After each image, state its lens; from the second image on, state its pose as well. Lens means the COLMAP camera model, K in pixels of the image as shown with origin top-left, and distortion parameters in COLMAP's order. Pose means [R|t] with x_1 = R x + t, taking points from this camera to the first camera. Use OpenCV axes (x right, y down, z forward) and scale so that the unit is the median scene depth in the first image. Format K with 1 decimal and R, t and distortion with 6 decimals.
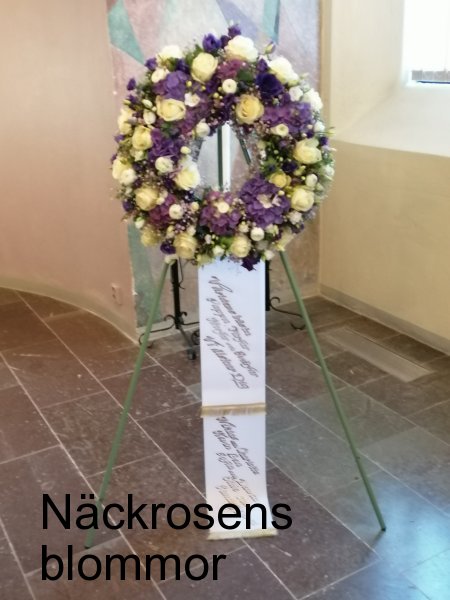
lens RADIAL K [[646.7, 0, 226.6], [0, 646.7, 302.0], [0, 0, 1]] dist [0.006041, 0.000000]
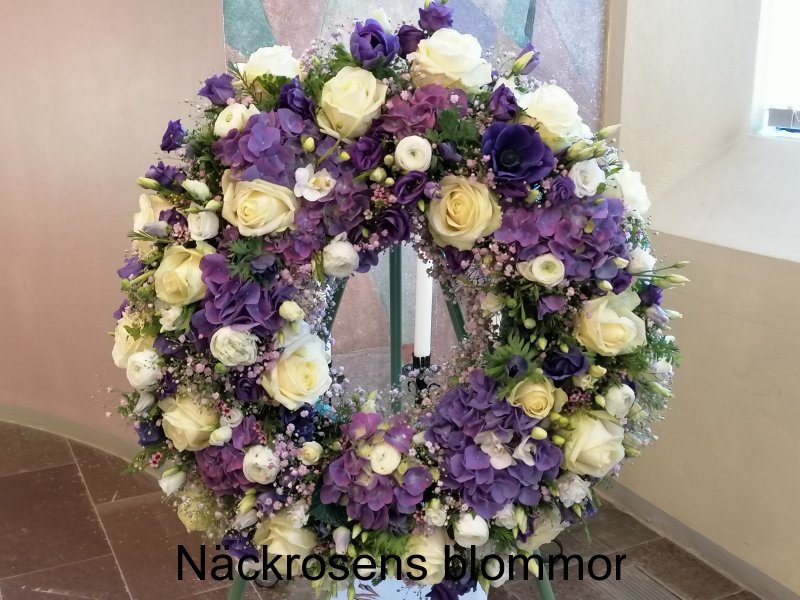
lens RADIAL K [[862.3, 0, 397.8], [0, 862.3, 298.4], [0, 0, 1]] dist [0.006041, 0.000000]
pose [[0.997481, 0.047934, -0.052283, 0.024878], [-0.053076, 0.993381, -0.101871, -0.190321], [0.047054, 0.104389, 0.993423, 0.488788]]
